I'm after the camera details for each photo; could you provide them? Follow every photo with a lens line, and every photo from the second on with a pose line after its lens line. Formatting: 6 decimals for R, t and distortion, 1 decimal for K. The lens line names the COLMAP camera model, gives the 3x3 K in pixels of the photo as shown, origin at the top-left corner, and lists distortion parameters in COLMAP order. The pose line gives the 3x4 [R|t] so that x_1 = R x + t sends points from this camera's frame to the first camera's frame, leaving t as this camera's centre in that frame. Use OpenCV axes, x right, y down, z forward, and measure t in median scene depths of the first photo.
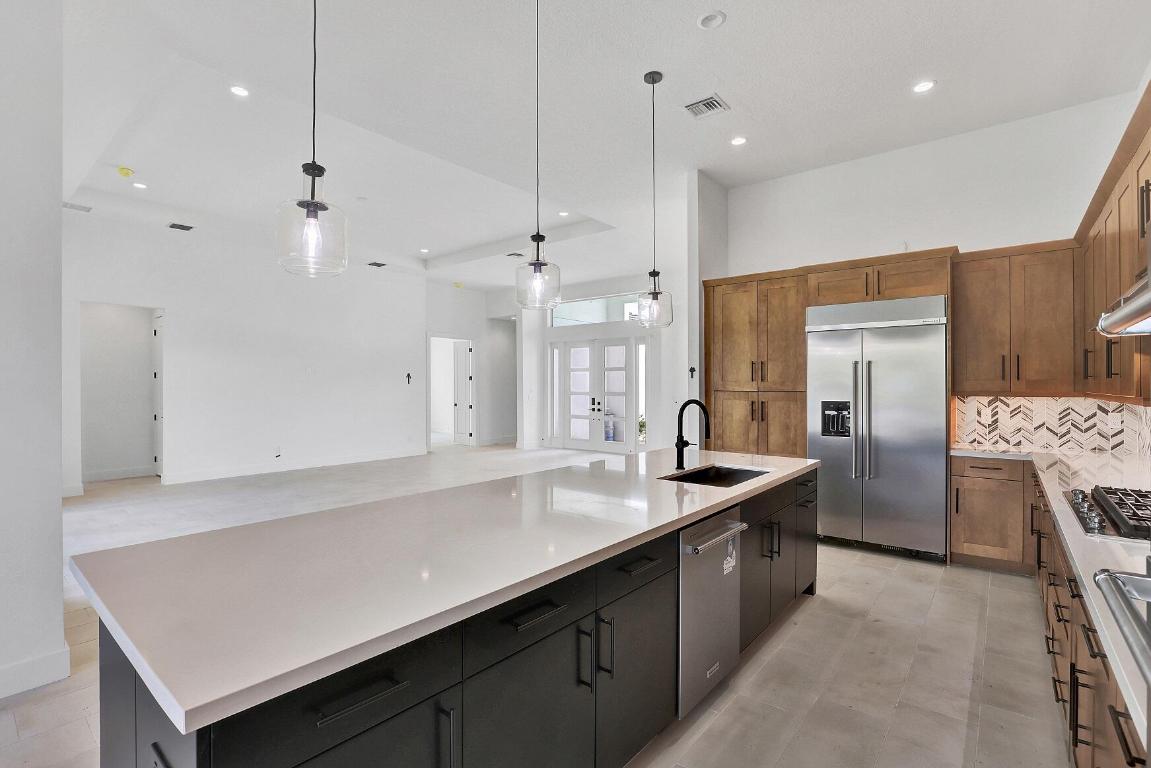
lens RADIAL K [[525.1, 0, 577.6], [0, 525.1, 381.3], [0, 0, 1]] dist [-0.030584, -0.000285]
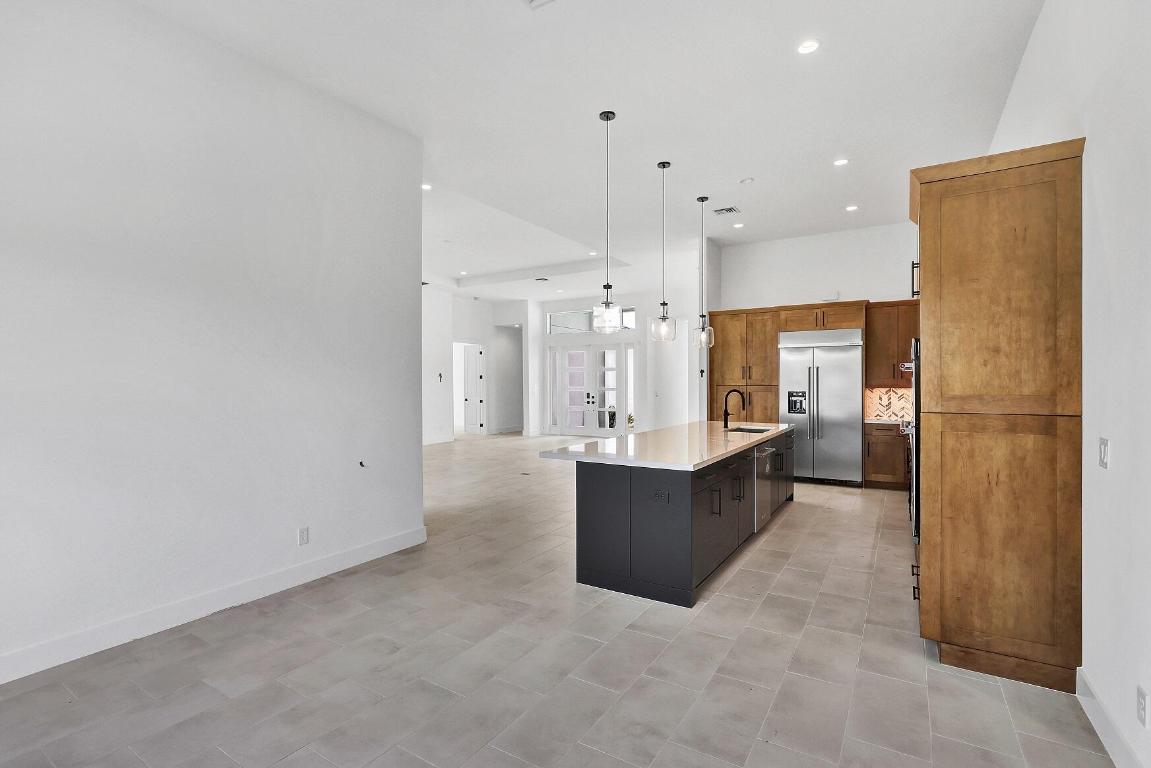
lens RADIAL K [[525.1, 0, 573.1], [0, 525.1, 382.4], [0, 0, 1]] dist [-0.030584, -0.000285]
pose [[0.992293, -0.002973, 0.123877, -0.364846], [0.002177, 0.999976, 0.006561, -0.001457], [-0.123893, -0.006240, 0.992276, -0.477777]]
